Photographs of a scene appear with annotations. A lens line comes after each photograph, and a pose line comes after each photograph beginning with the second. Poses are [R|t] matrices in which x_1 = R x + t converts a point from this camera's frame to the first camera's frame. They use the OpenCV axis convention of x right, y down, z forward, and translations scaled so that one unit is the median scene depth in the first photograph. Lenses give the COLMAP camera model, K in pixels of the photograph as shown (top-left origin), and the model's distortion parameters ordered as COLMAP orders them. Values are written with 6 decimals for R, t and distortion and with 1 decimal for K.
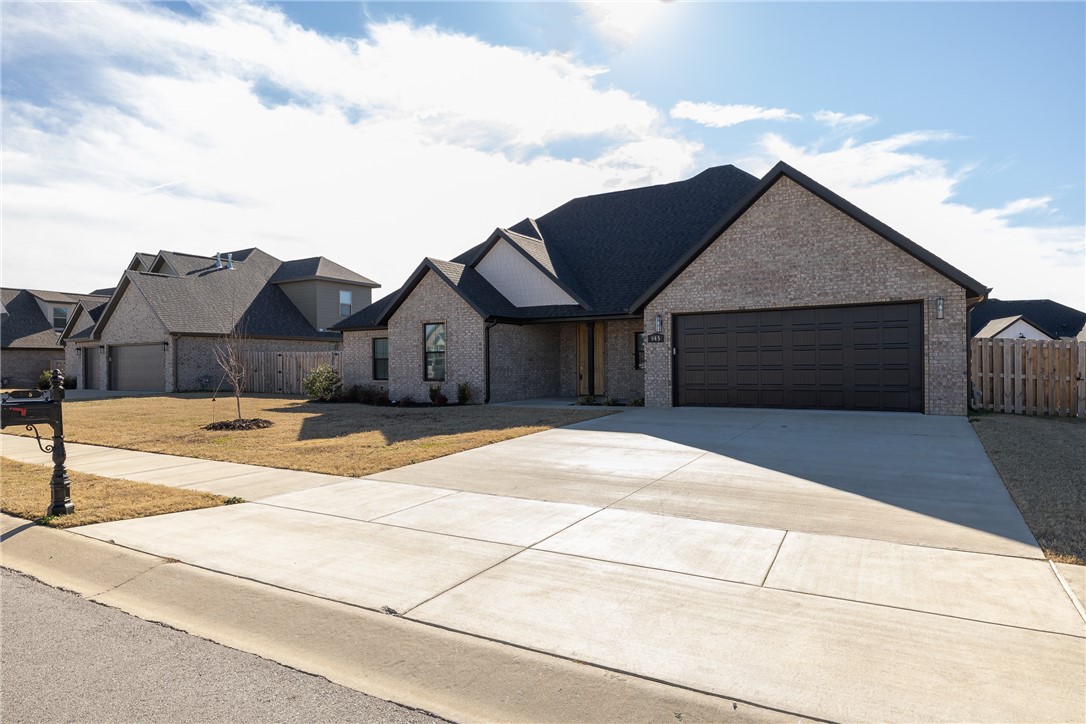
lens RADIAL K [[641.9, 0, 541.5], [0, 641.9, 361.8], [0, 0, 1]] dist [0.009587, 0.001733]
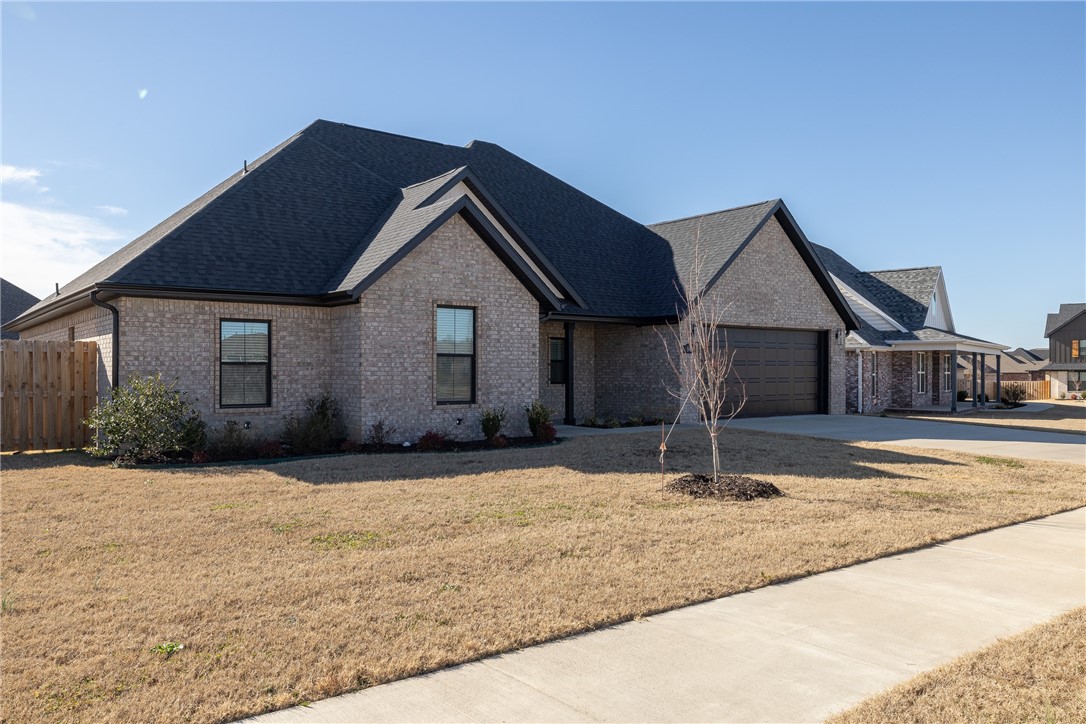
lens RADIAL K [[832.0, 0, 546.9], [0, 832.0, 367.6], [0, 0, 1]] dist [-0.005335, -0.000878]
pose [[0.348460, 0.014381, 0.937213, -1.030137], [-0.005997, 0.999896, -0.013113, 0.007322], [-0.937305, -0.001051, 0.348510, 0.783916]]
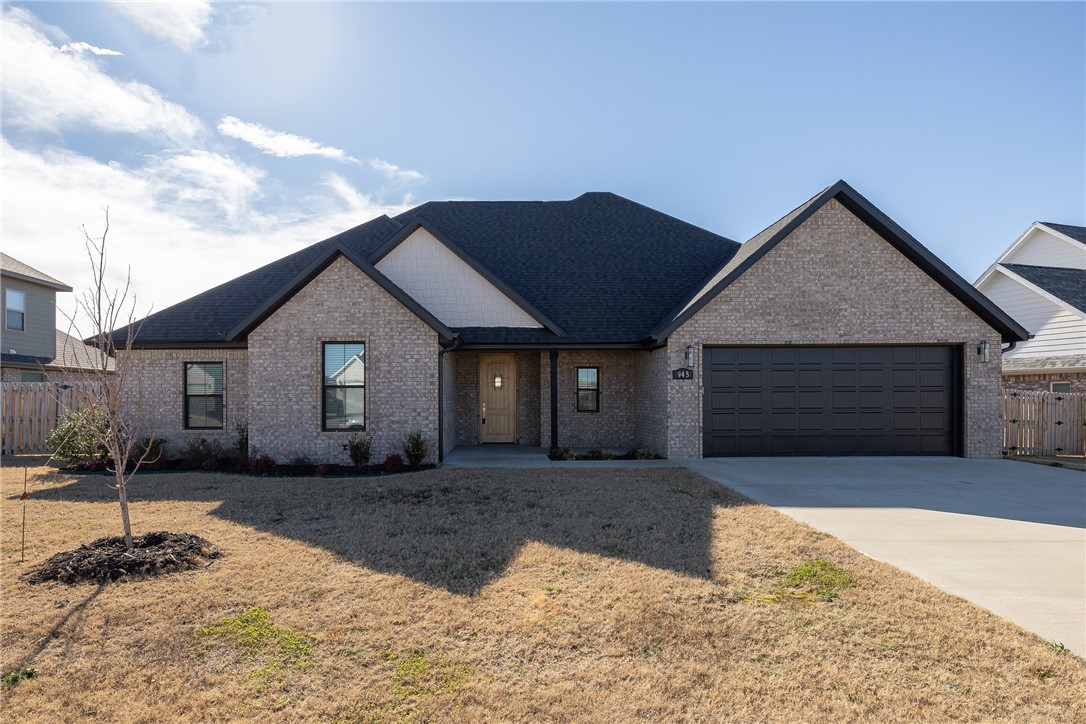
lens RADIAL K [[594.5, 0, 502.5], [0, 594.5, 396.0], [0, 0, 1]] dist [-0.003010, -0.000266]
pose [[0.856639, 0.010011, 0.515820, -0.407301], [-0.006429, 0.999941, -0.008729, -0.001417], [-0.515877, 0.004161, 0.856653, 0.481609]]
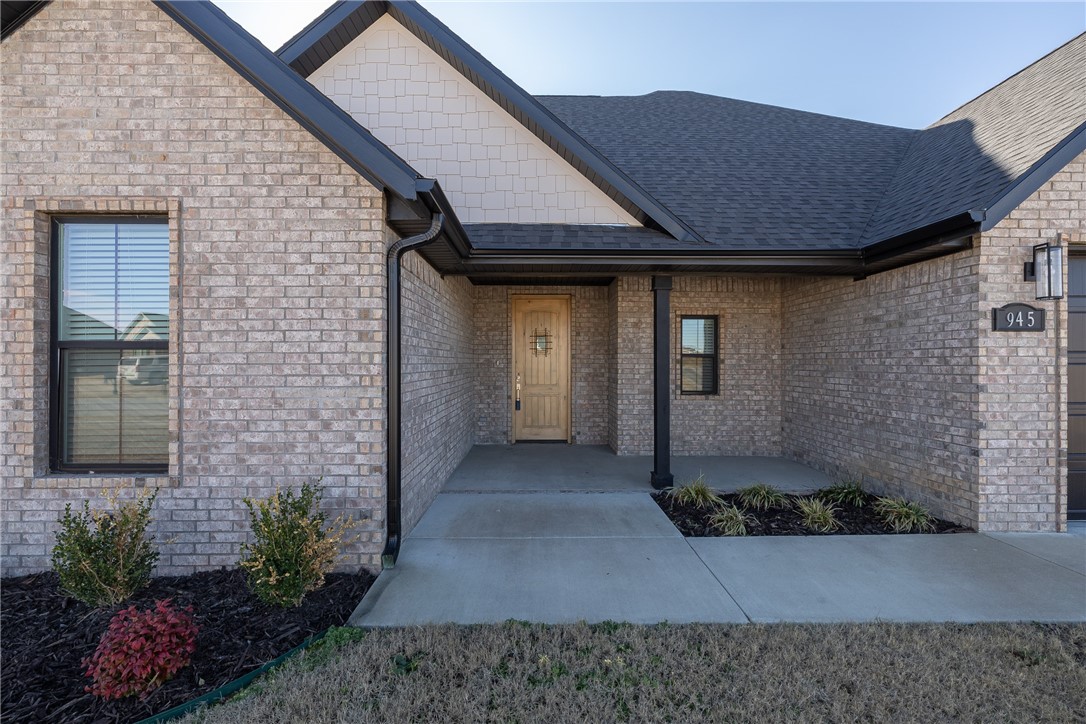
lens RADIAL K [[460.8, 0, 540.4], [0, 460.8, 361.0], [0, 0, 1]] dist [-0.000299, 0.000653]
pose [[0.850516, 0.011402, 0.525825, -0.147551], [-0.010468, 0.999934, -0.004751, -0.011953], [-0.525845, -0.001464, 0.850579, 0.940355]]
